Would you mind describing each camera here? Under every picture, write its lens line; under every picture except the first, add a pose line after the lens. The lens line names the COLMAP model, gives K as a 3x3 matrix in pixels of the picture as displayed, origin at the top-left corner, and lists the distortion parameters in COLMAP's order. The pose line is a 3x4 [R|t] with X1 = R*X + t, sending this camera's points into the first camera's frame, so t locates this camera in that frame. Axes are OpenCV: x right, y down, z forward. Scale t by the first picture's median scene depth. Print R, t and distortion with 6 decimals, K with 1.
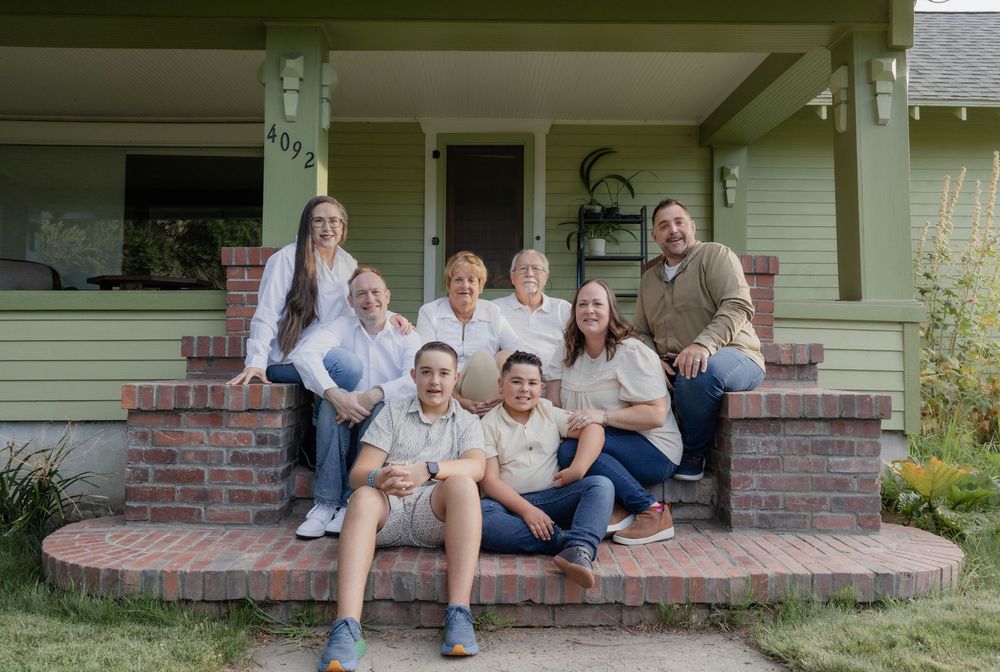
lens RADIAL K [[803.4, 0, 500.0], [0, 803.4, 336.0], [0, 0, 1]] dist [-0.000031, -0.000001]
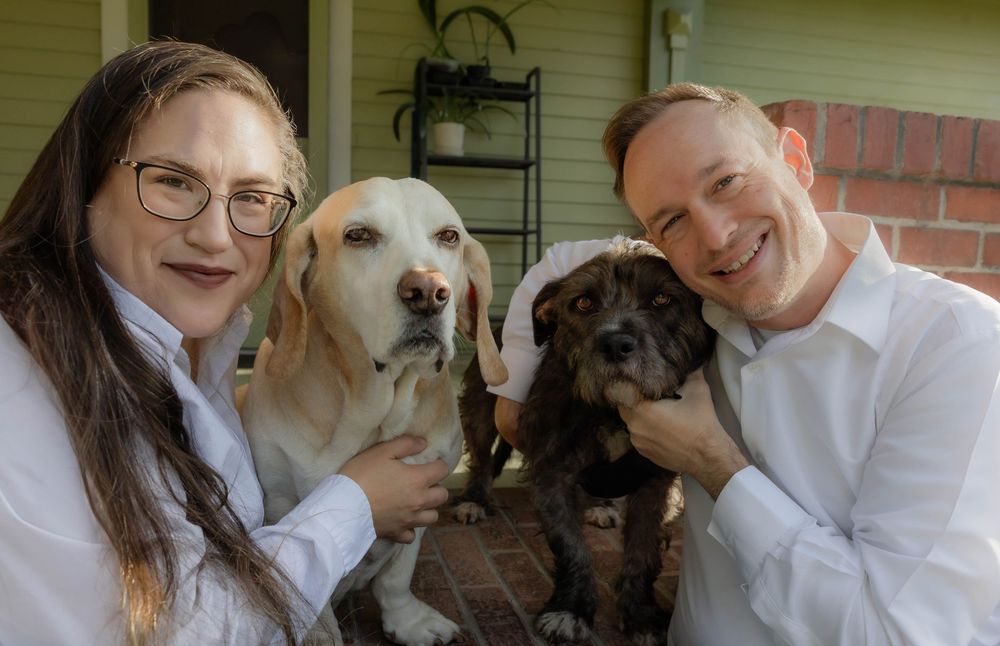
lens RADIAL K [[785.2, 0, 500.0], [0, 785.2, 323.0], [0, 0, 1]] dist [-0.001267, -0.000285]
pose [[0.970490, 0.001836, 0.241133, 0.026882], [-0.017981, 0.997738, 0.064772, -0.021849], [-0.240469, -0.067197, 0.968328, 0.470572]]
